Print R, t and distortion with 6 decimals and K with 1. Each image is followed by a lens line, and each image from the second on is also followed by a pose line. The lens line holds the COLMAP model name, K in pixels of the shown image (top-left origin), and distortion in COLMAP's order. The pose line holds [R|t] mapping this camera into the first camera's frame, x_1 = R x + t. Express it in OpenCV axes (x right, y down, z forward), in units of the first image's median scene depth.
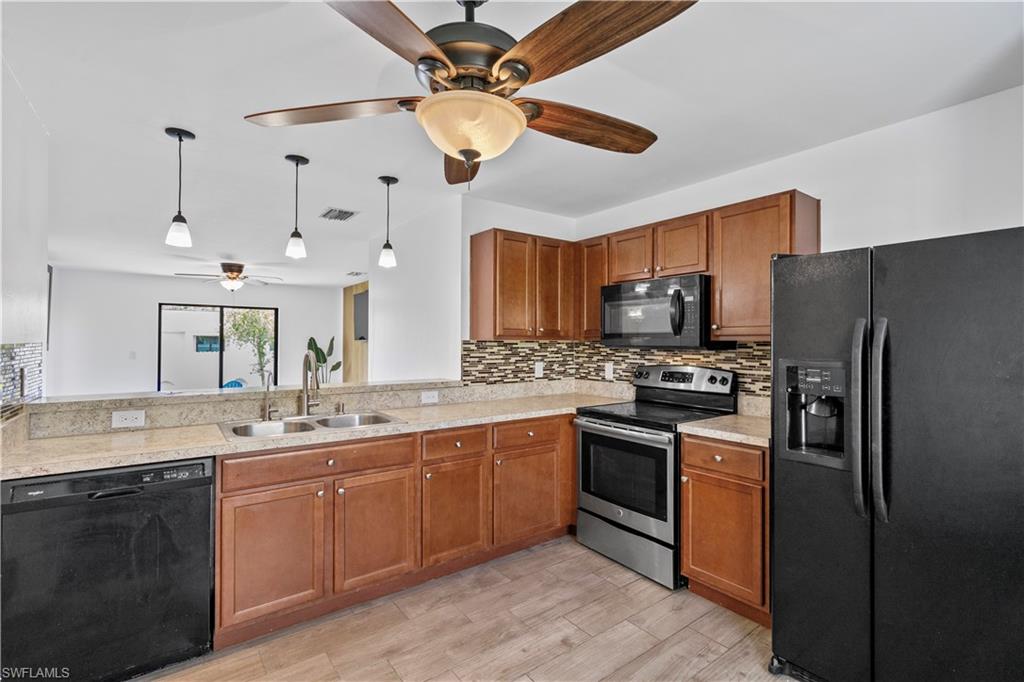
lens RADIAL K [[468.7, 0, 518.3], [0, 468.7, 337.6], [0, 0, 1]] dist [-0.003460, 0.000613]
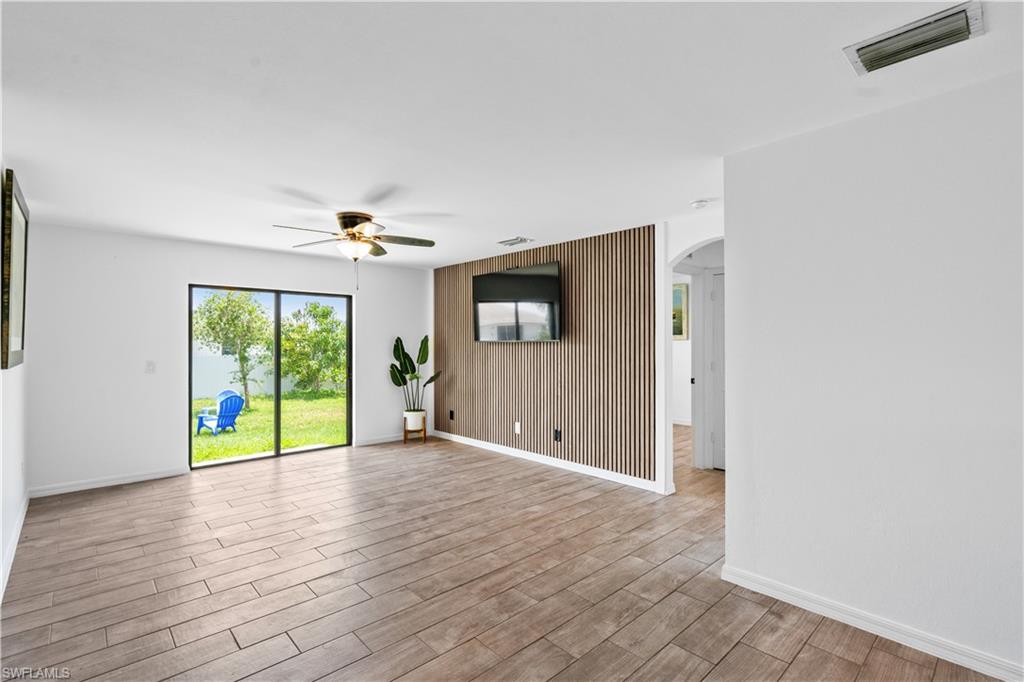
lens RADIAL K [[468.7, 0, 516.8], [0, 468.7, 343.1], [0, 0, 1]] dist [-0.003460, 0.000613]
pose [[0.993665, -0.002701, 0.112351, -1.014024], [0.001635, 0.999953, 0.009582, 0.003366], [-0.112371, -0.009338, 0.993622, 0.807726]]
